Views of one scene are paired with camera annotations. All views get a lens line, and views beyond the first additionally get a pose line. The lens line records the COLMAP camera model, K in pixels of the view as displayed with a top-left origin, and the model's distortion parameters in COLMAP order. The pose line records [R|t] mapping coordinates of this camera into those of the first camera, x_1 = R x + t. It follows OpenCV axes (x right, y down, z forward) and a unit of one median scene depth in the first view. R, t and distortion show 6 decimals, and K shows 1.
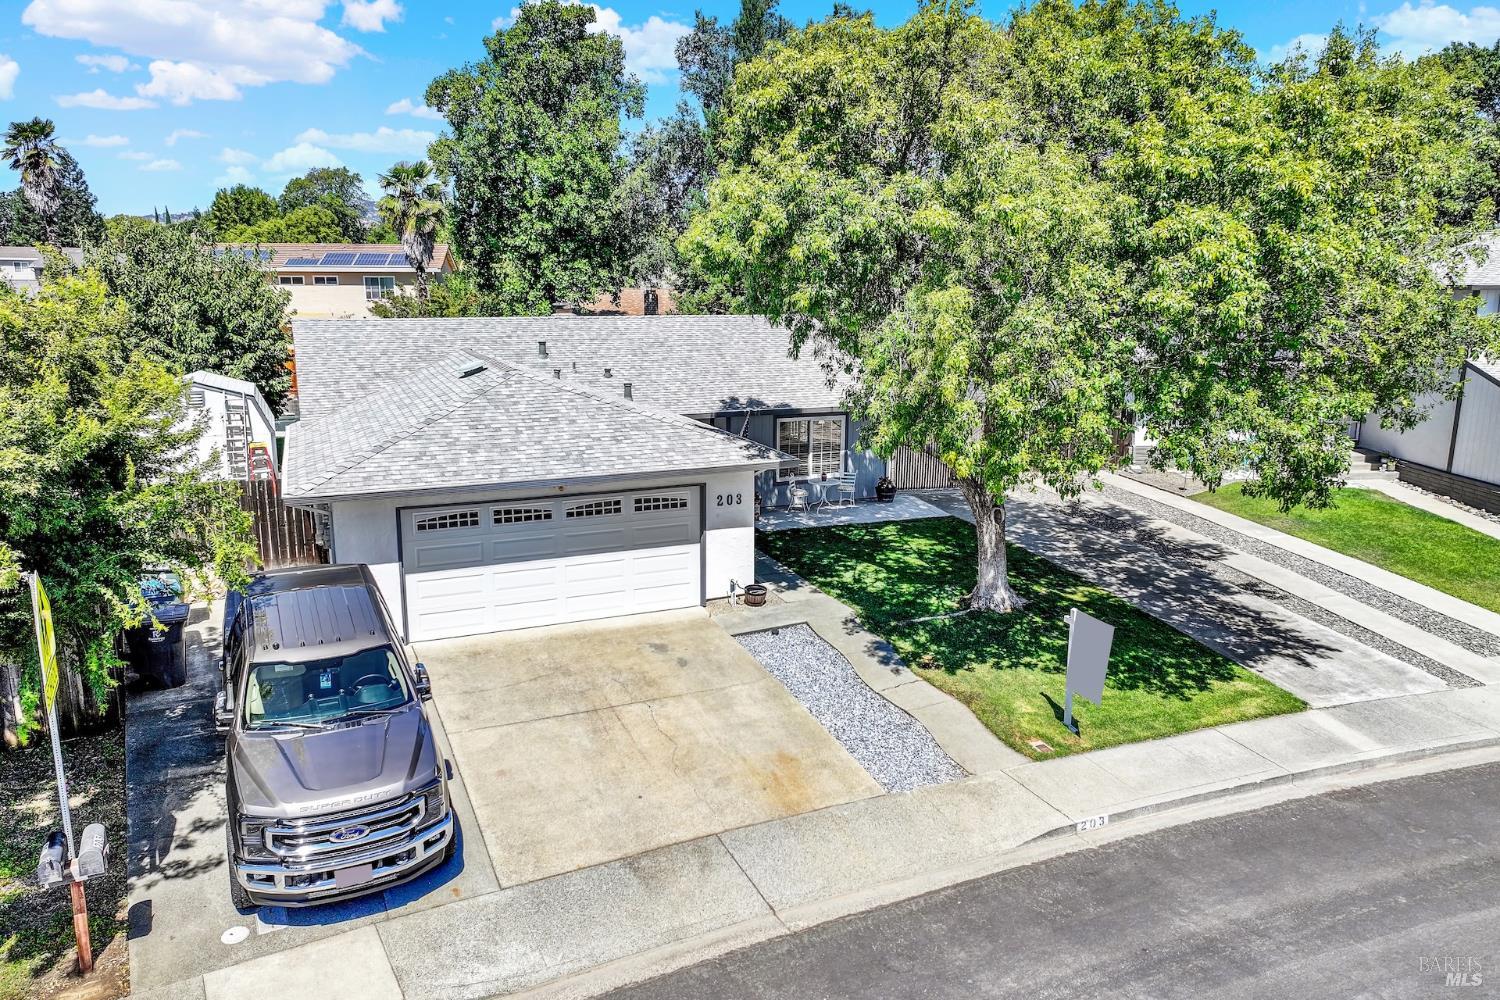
lens RADIAL K [[1051.1, 0, 751.9], [0, 1051.1, 503.4], [0, 0, 1]] dist [-0.009087, 0.019535]
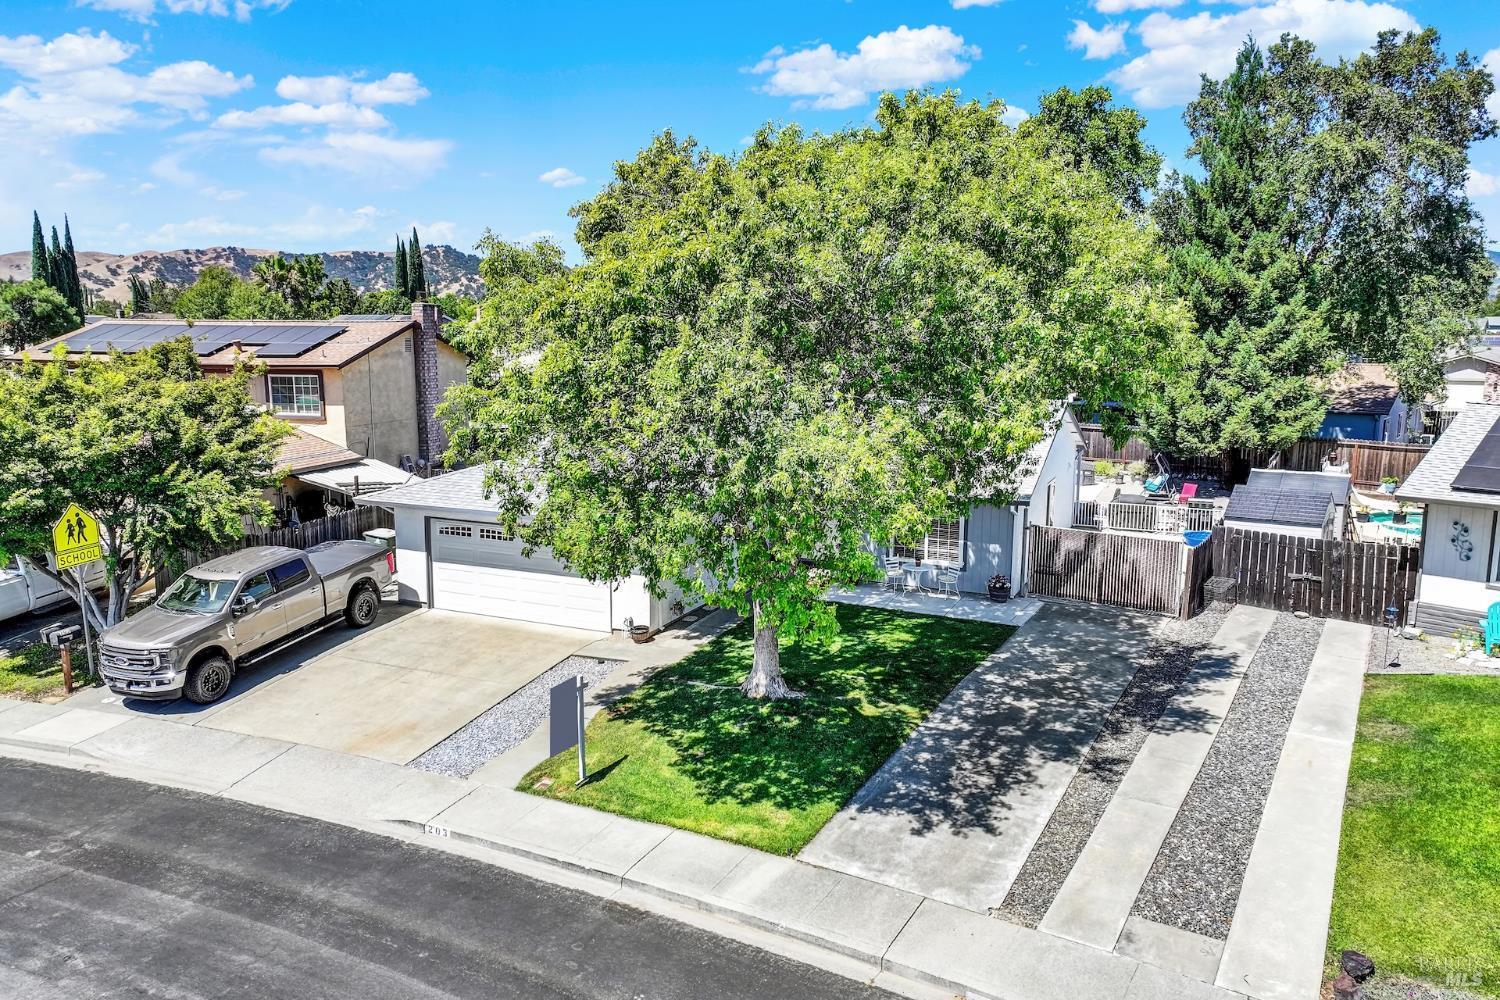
lens RADIAL K [[1051.1, 0, 758.9], [0, 1051.1, 498.1], [0, 0, 1]] dist [-0.009087, 0.019535]
pose [[0.676938, 0.115734, -0.726884, 1.030253], [-0.158056, 0.987379, 0.010015, -0.106684], [0.718869, 0.108109, 0.686687, 0.284593]]
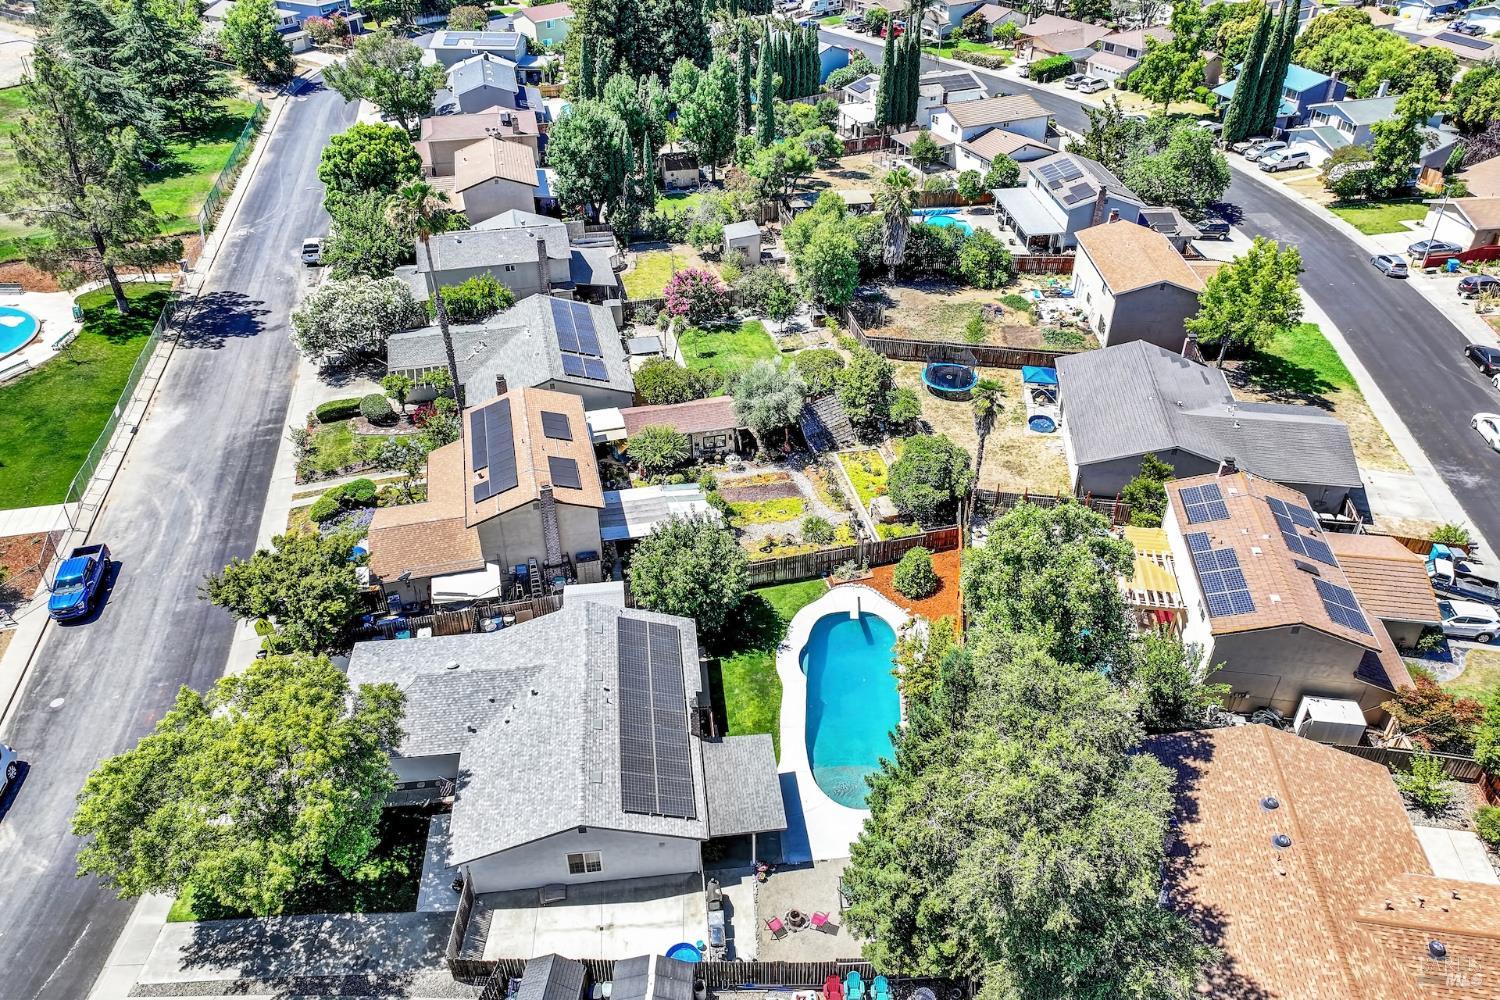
lens RADIAL K [[1051.1, 0, 751.8], [0, 1051.1, 504.4], [0, 0, 1]] dist [-0.009087, 0.019535]
pose [[-0.294142, 0.574786, -0.763611, 1.463697], [-0.199095, 0.744579, 0.637152, -2.601370], [0.934795, 0.339444, -0.104575, 2.211663]]
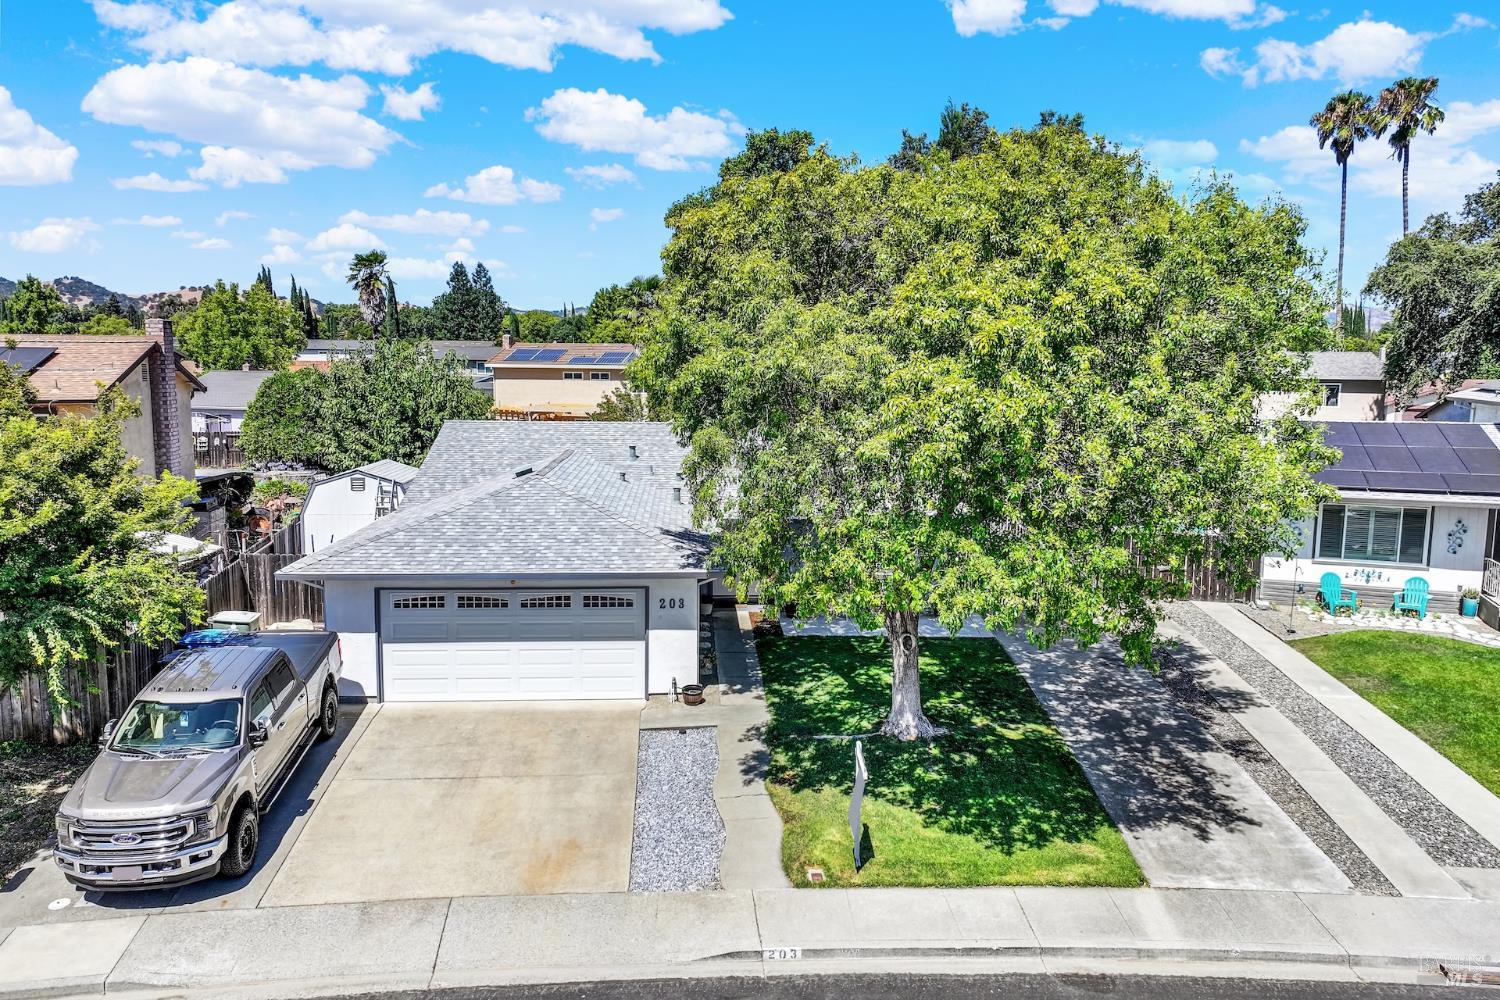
lens RADIAL K [[1051.1, 0, 753.5], [0, 1051.1, 501.6], [0, 0, 1]] dist [-0.009087, 0.019535]
pose [[0.940703, 0.051583, -0.335287, 0.449955], [-0.078396, 0.994673, -0.066926, -0.045521], [0.330048, 0.089242, 0.939736, -0.006247]]
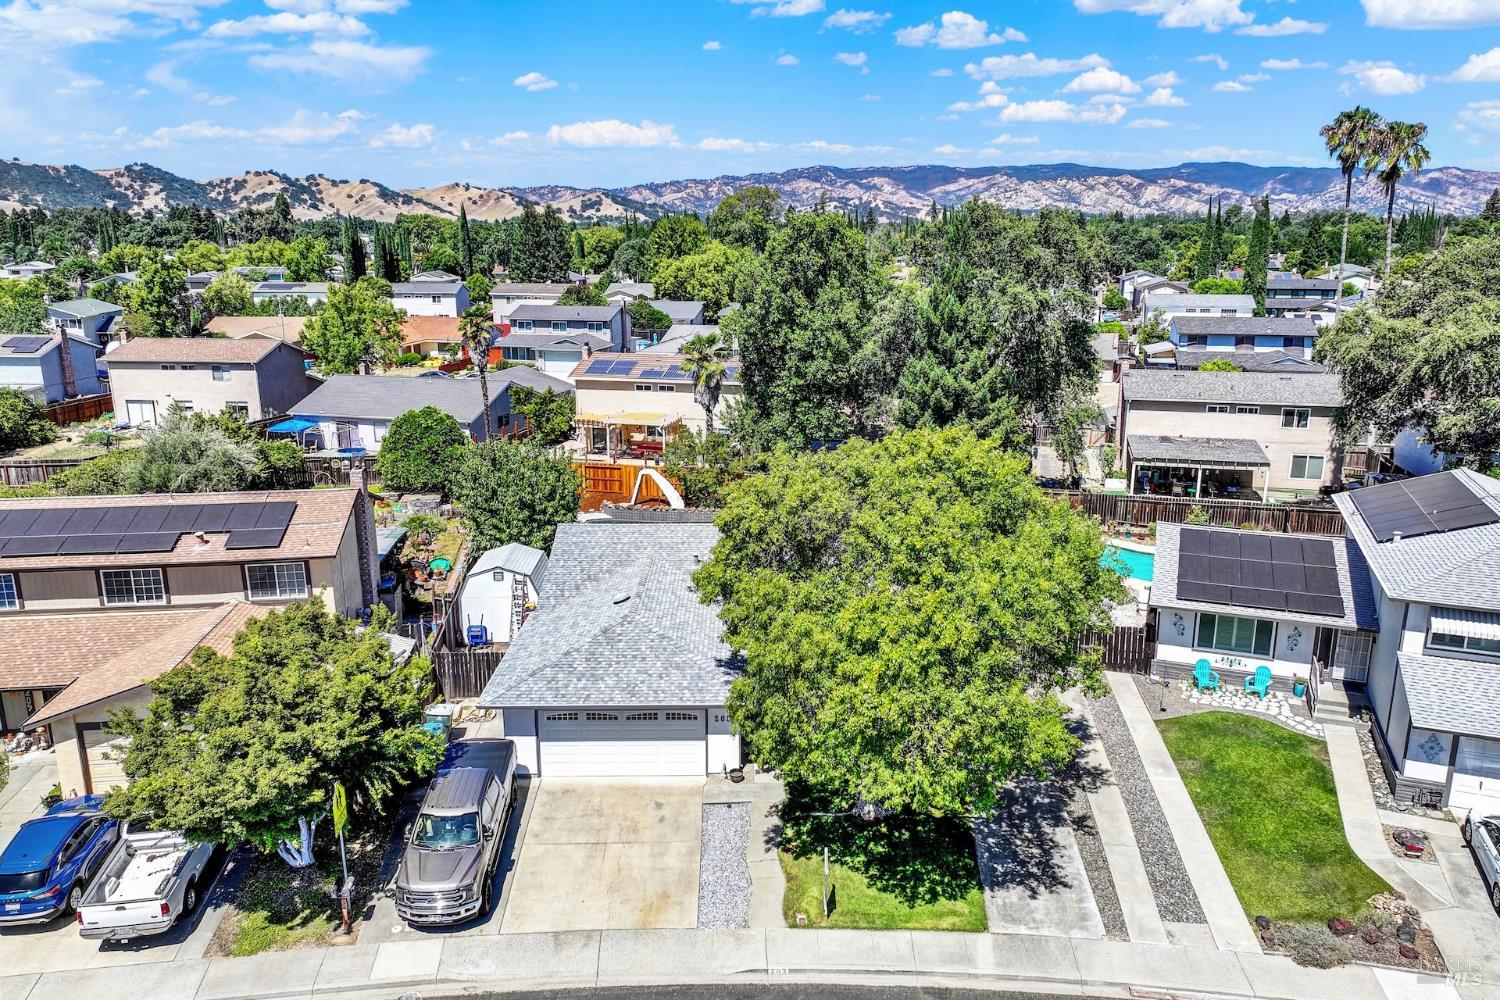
lens RADIAL K [[1051.1, 0, 753.7], [0, 1051.1, 499.3], [0, 0, 1]] dist [-0.009087, 0.019535]
pose [[0.919251, 0.089769, -0.383299, 0.688757], [-0.076726, 0.995837, 0.049218, -0.474952], [0.386122, -0.015835, 0.922312, -0.573976]]
